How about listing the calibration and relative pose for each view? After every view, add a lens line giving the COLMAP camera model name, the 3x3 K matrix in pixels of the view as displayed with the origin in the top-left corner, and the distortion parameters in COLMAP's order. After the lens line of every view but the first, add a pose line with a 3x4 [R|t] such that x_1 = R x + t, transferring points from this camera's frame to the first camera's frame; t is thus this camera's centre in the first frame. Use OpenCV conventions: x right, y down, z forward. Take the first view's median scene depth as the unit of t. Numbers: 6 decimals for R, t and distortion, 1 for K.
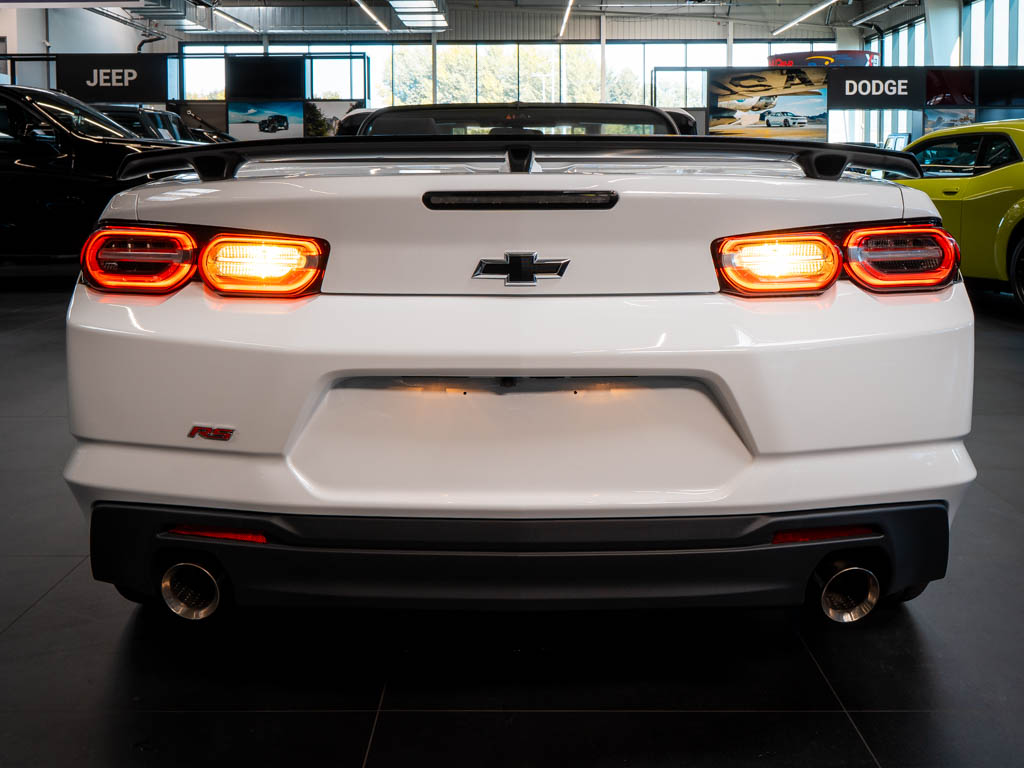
lens RADIAL K [[1142.3, 0, 510.4], [0, 1142.3, 376.7], [0, 0, 1]] dist [-0.008666, 0.000000]
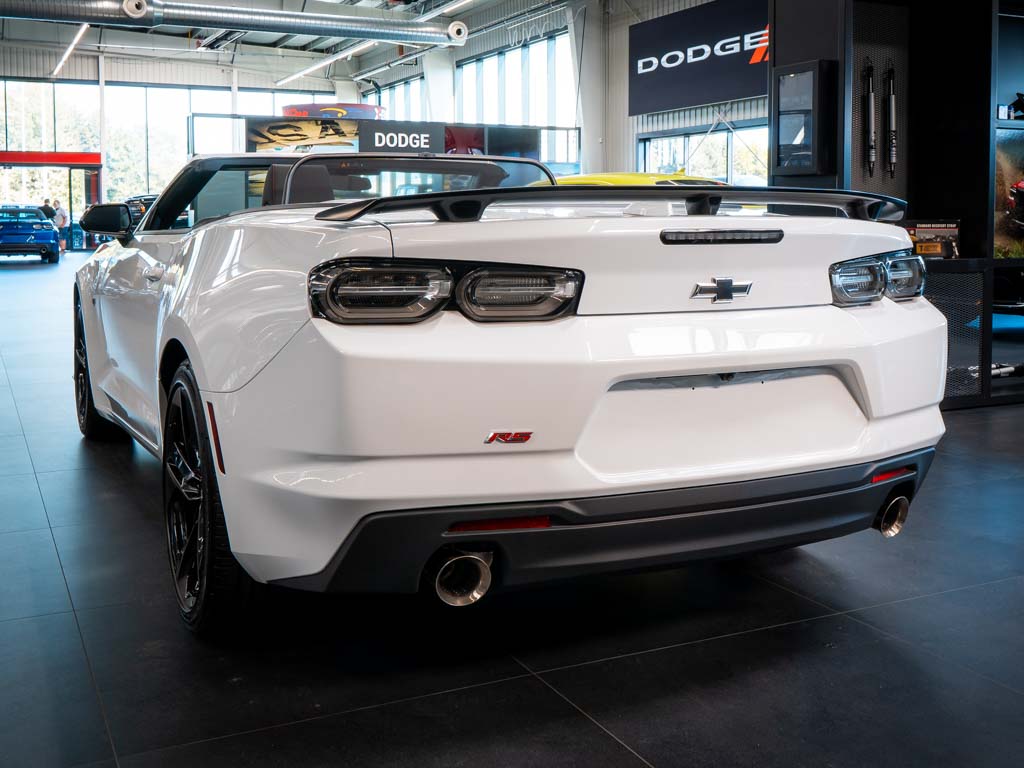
lens RADIAL K [[1142.3, 0, 515.4], [0, 1142.3, 394.2], [0, 0, 1]] dist [-0.008666, 0.000000]
pose [[0.890591, -0.066823, 0.449869, -0.780525], [0.077819, 0.996950, -0.005970, 0.012925], [-0.448098, 0.040326, 0.893075, -0.048105]]
